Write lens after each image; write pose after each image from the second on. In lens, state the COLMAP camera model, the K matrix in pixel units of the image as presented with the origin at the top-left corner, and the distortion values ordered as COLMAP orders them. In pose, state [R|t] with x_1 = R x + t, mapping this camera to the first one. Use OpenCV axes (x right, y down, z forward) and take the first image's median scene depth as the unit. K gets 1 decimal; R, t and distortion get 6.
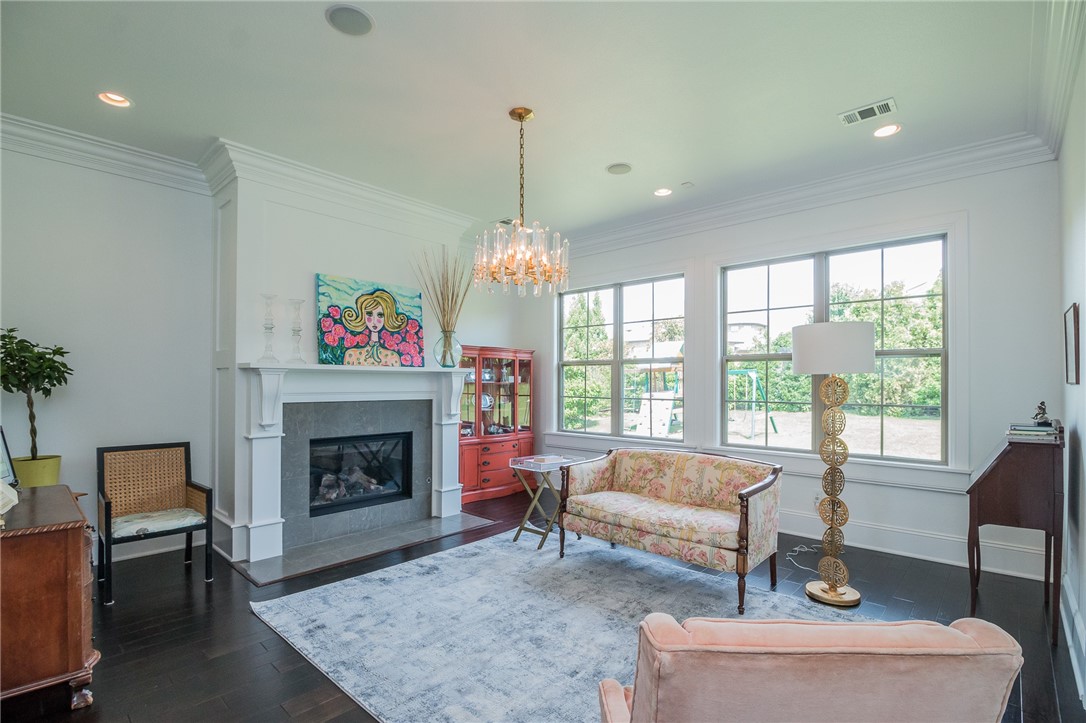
lens RADIAL K [[508.3, 0, 542.3], [0, 508.3, 378.8], [0, 0, 1]] dist [-0.000528, -0.012749]
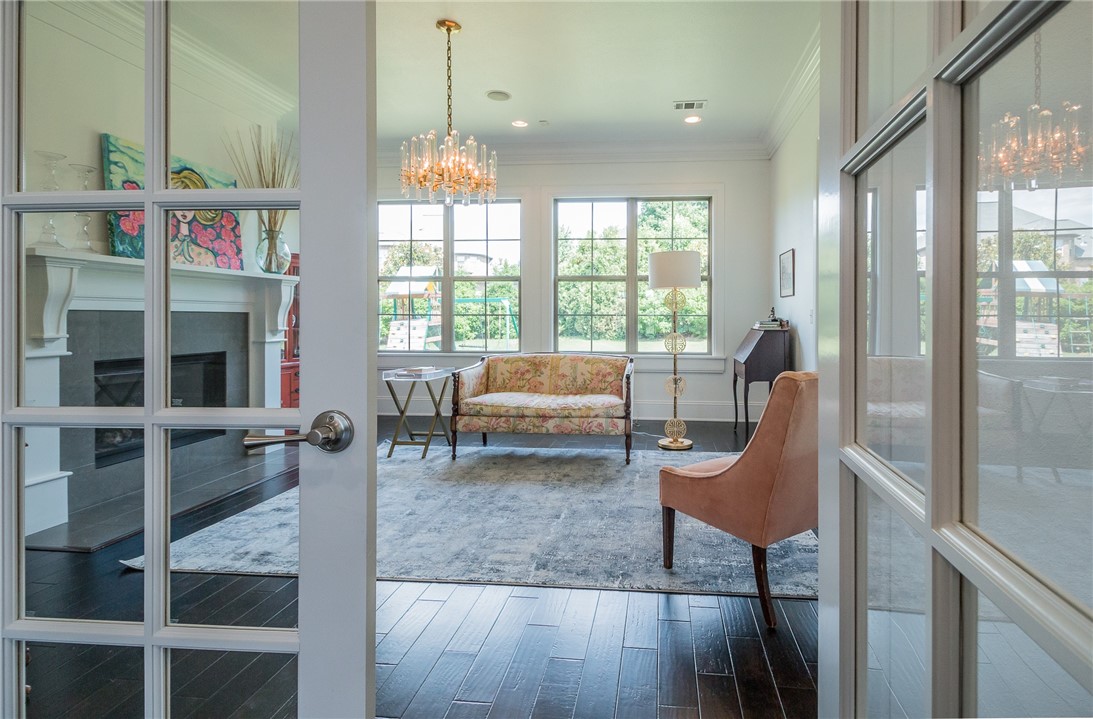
lens RADIAL K [[626.0, 0, 546.7], [0, 626.0, 333.6], [0, 0, 1]] dist [0.002110, -0.001529]
pose [[0.787884, -0.002331, 0.615819, -0.545880], [-0.005875, 0.999919, 0.011302, 0.071455], [-0.615795, -0.012522, 0.787807, -0.109931]]
